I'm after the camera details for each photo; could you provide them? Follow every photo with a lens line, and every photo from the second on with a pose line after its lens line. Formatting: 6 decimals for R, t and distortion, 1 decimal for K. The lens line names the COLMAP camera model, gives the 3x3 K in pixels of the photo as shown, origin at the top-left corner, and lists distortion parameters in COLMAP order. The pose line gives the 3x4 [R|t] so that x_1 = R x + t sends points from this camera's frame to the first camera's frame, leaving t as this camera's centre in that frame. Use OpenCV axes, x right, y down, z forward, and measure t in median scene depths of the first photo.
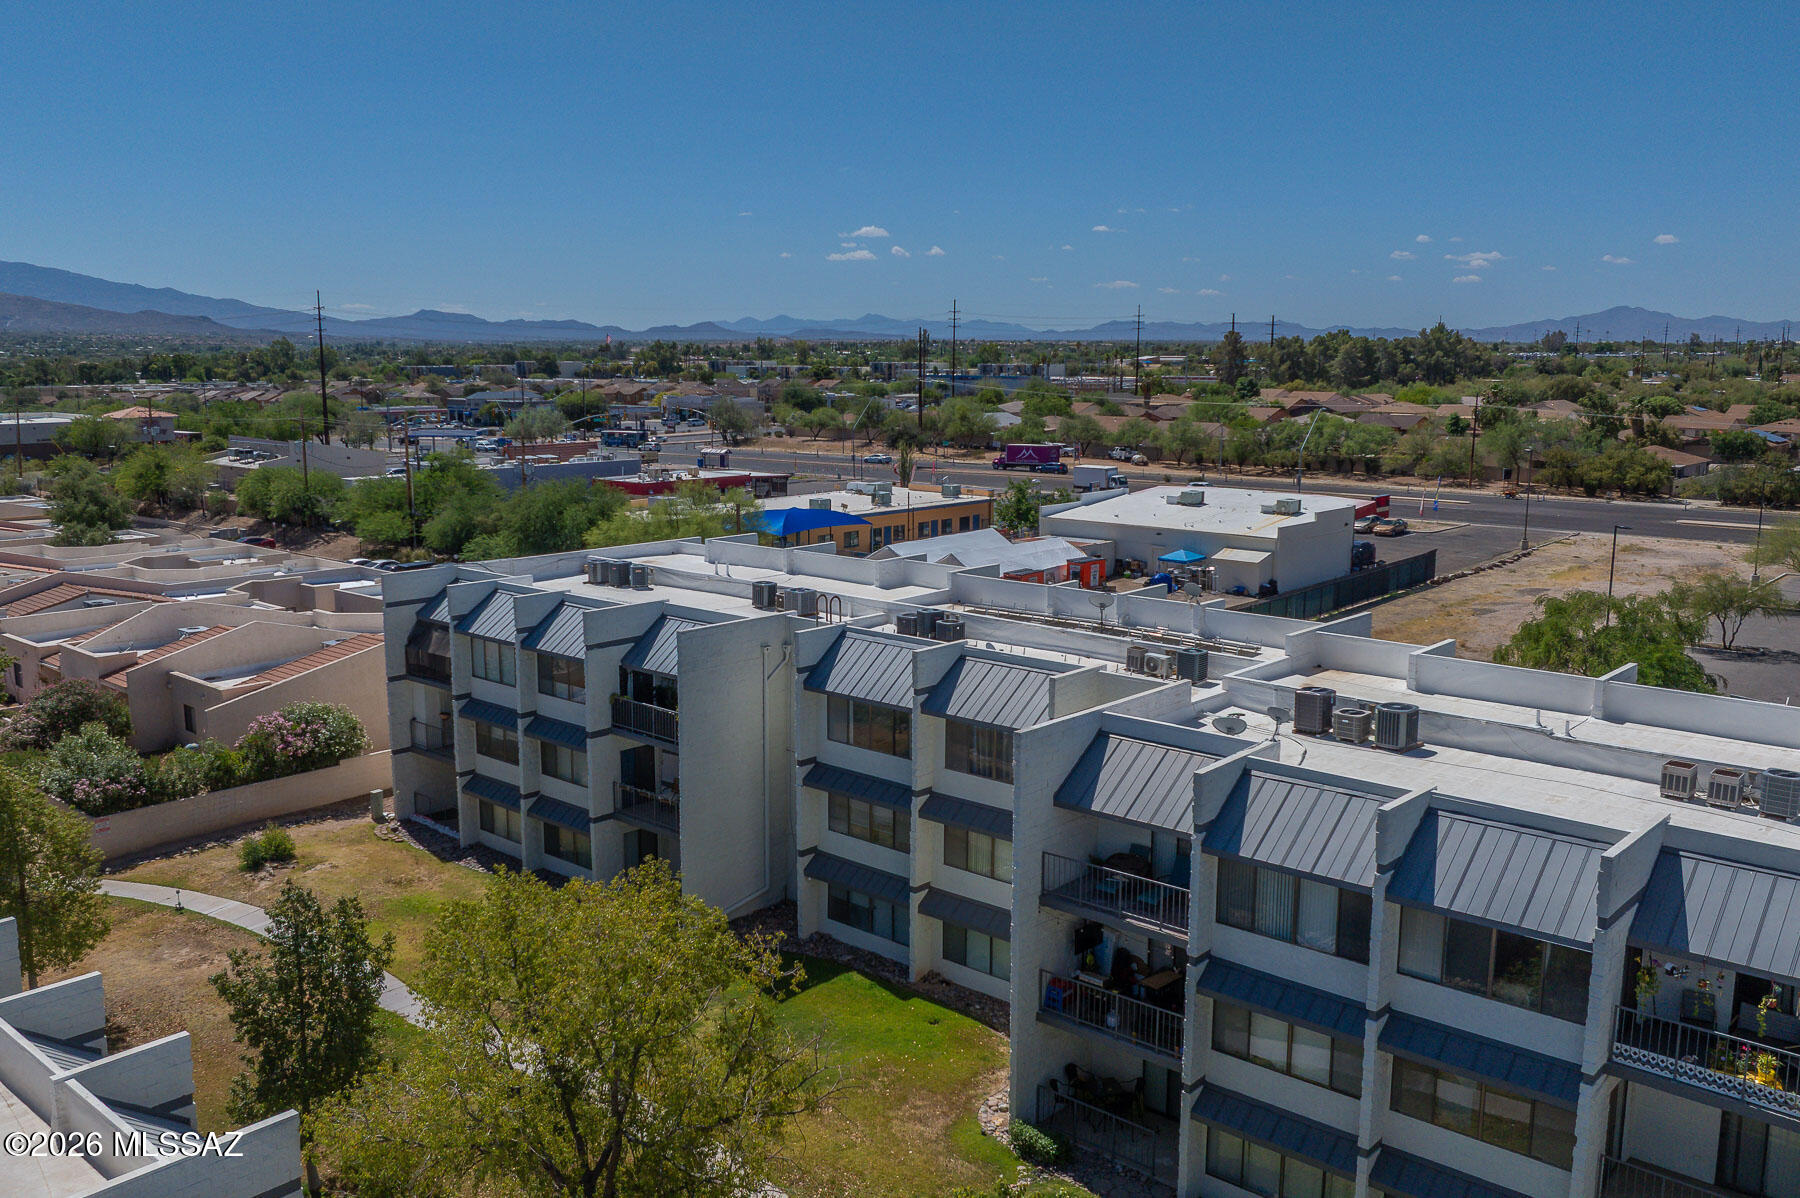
lens RADIAL K [[1492.2, 0, 897.1], [0, 1492.2, 602.8], [0, 0, 1]] dist [-0.005674, -0.032923]
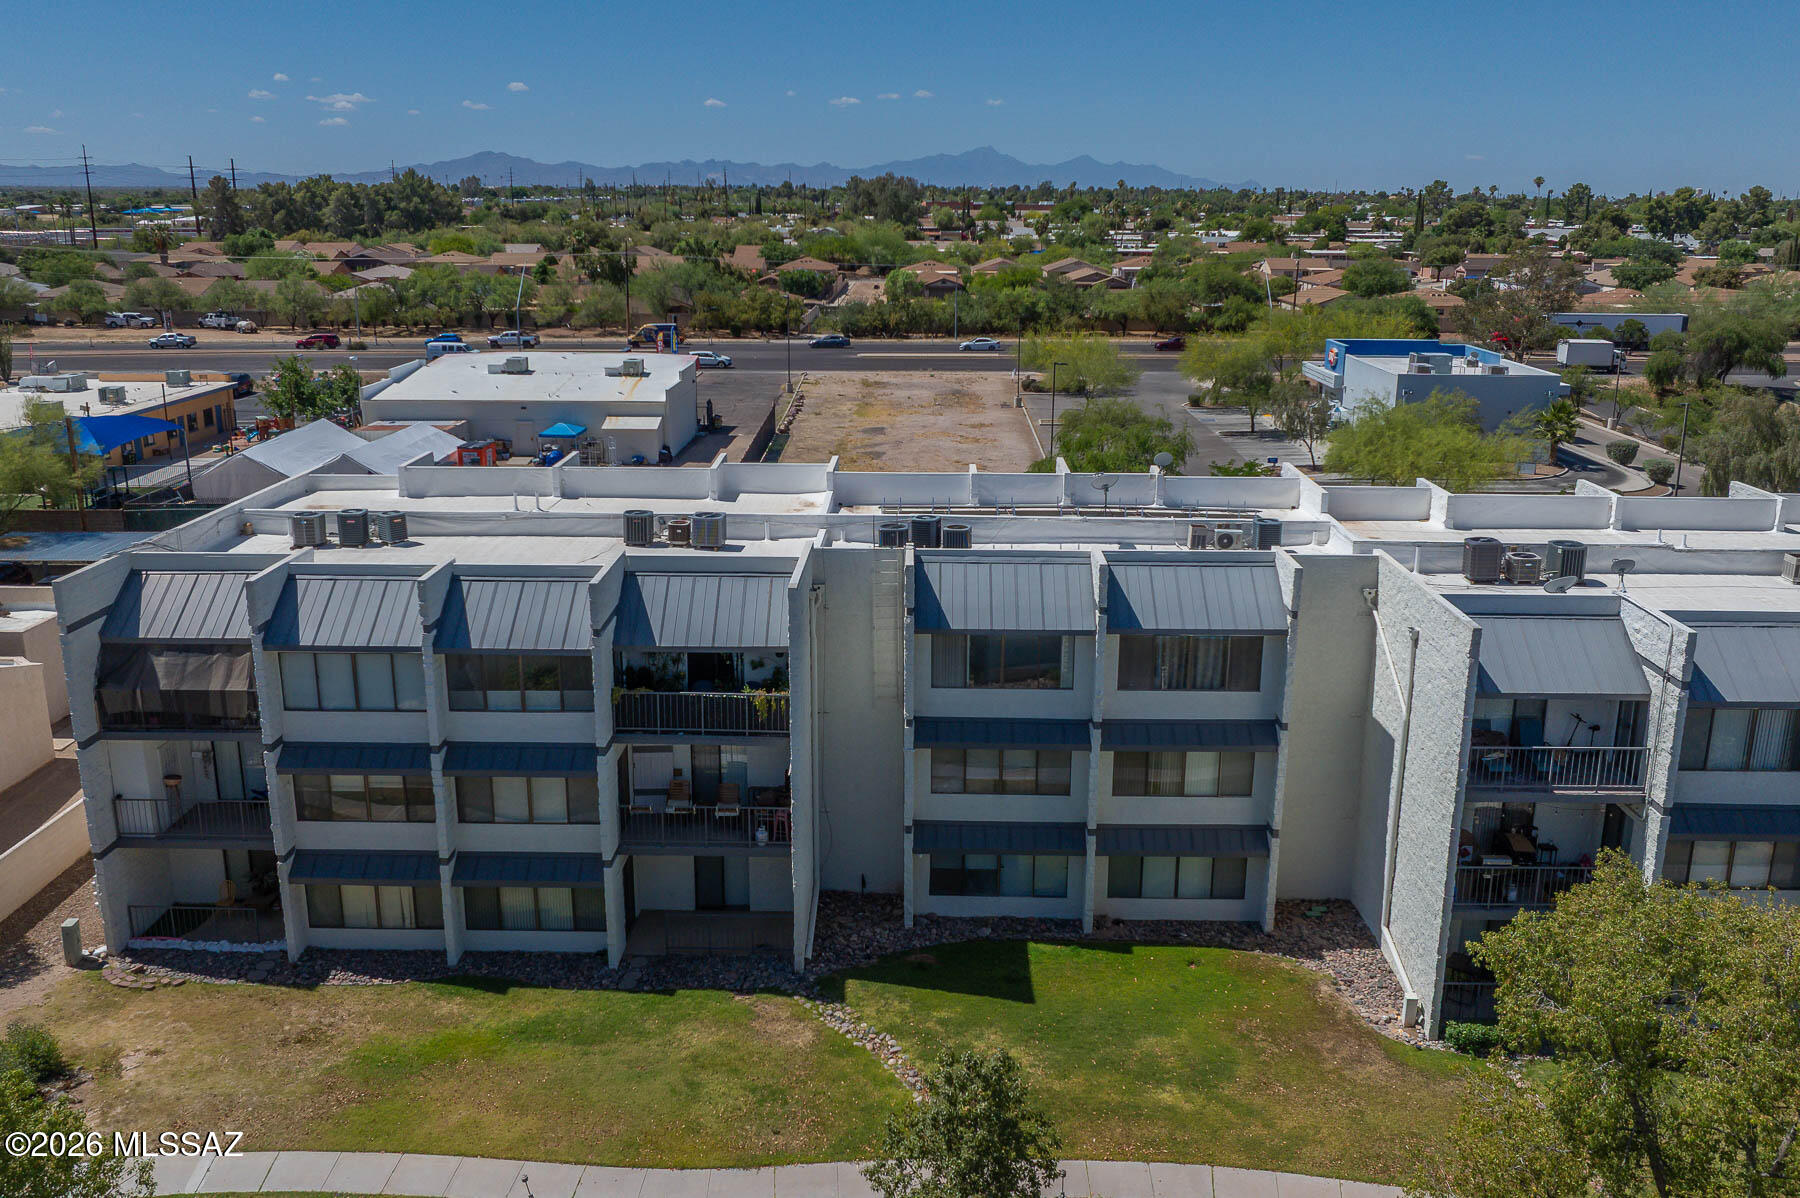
lens RADIAL K [[1492.2, 0, 893.7], [0, 1492.2, 597.2], [0, 0, 1]] dist [-0.005674, -0.032923]
pose [[0.764842, -0.167945, 0.621942, -0.242830], [0.107853, 0.985177, 0.133398, -0.030300], [-0.635126, -0.034950, 0.771617, 0.159373]]
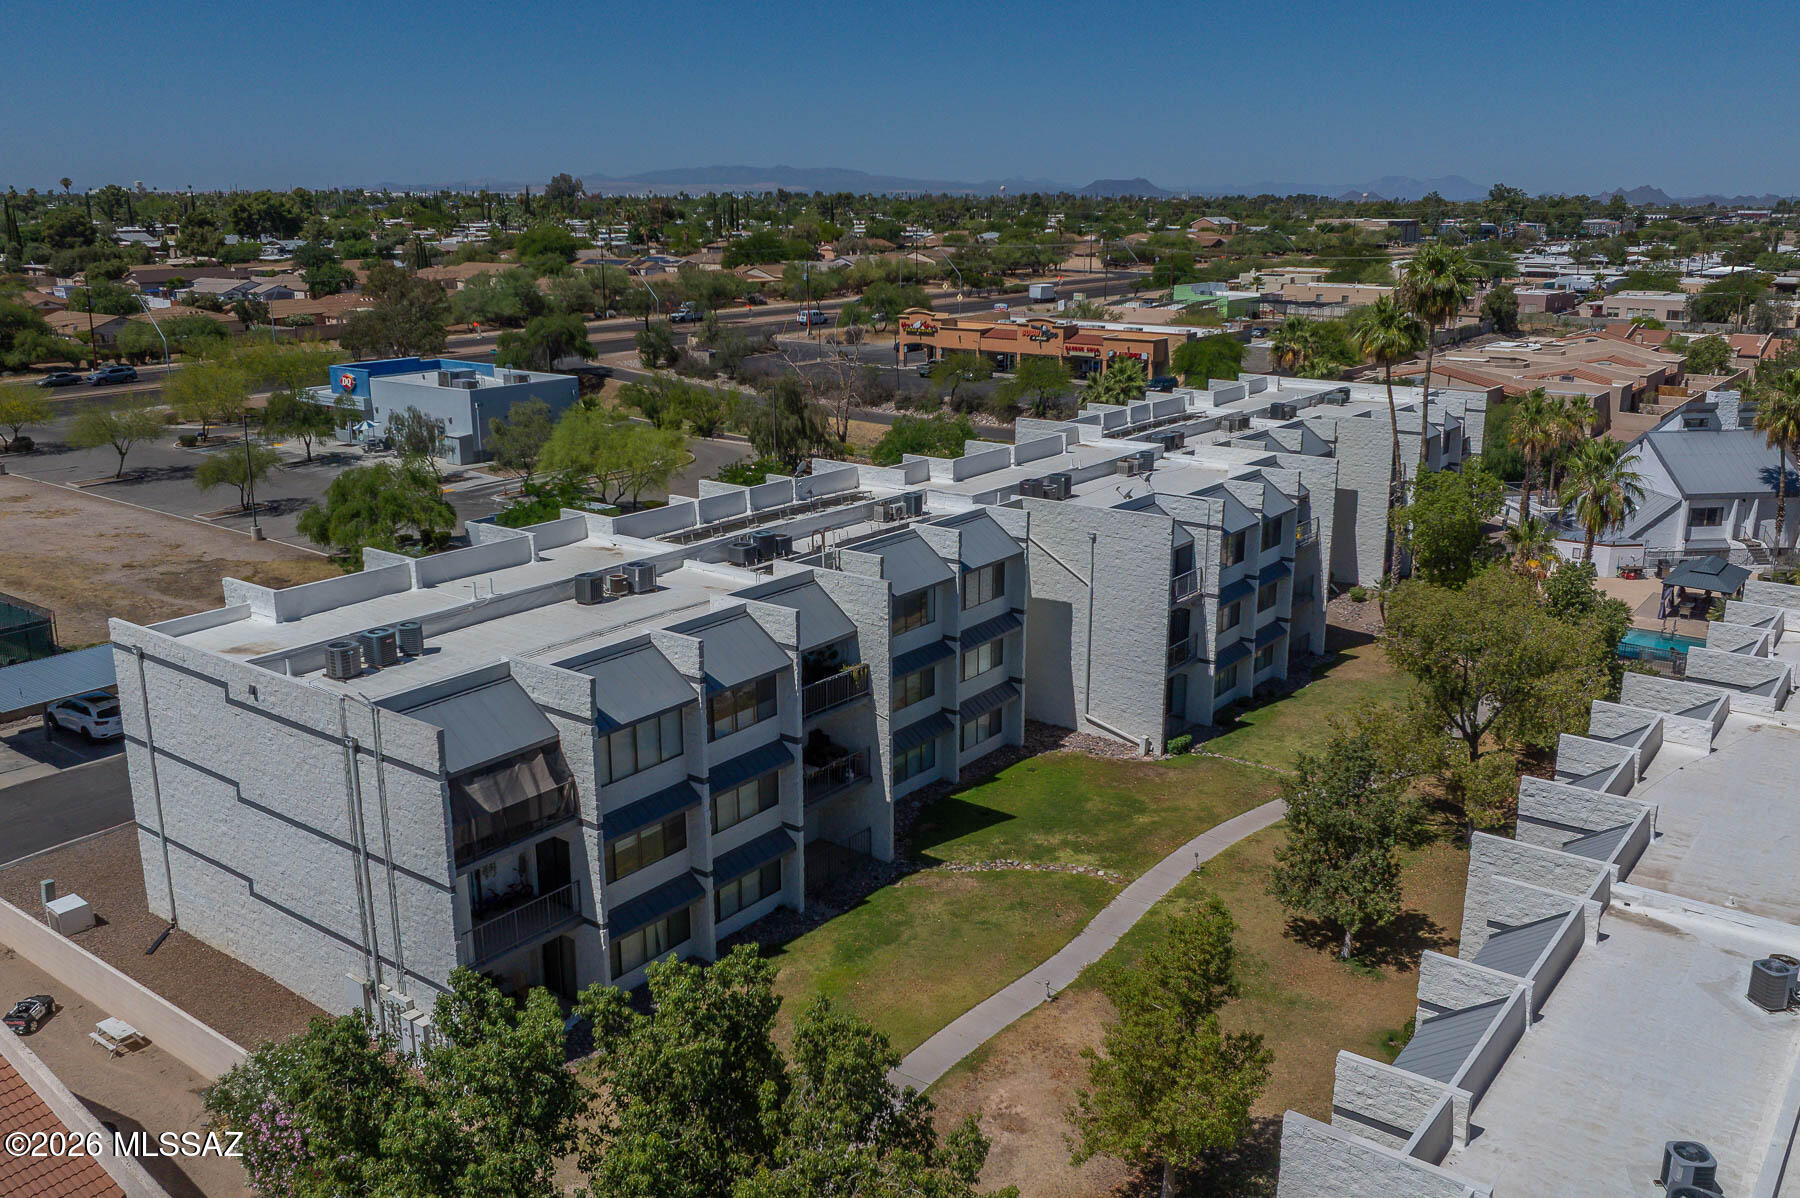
lens RADIAL K [[1492.2, 0, 891.4], [0, 1492.2, 596.8], [0, 0, 1]] dist [-0.005674, -0.032923]
pose [[-0.074680, -0.263867, 0.961664, -0.487465], [0.164704, 0.947848, 0.272867, -0.108359], [-0.983512, 0.178768, -0.027325, 0.428974]]
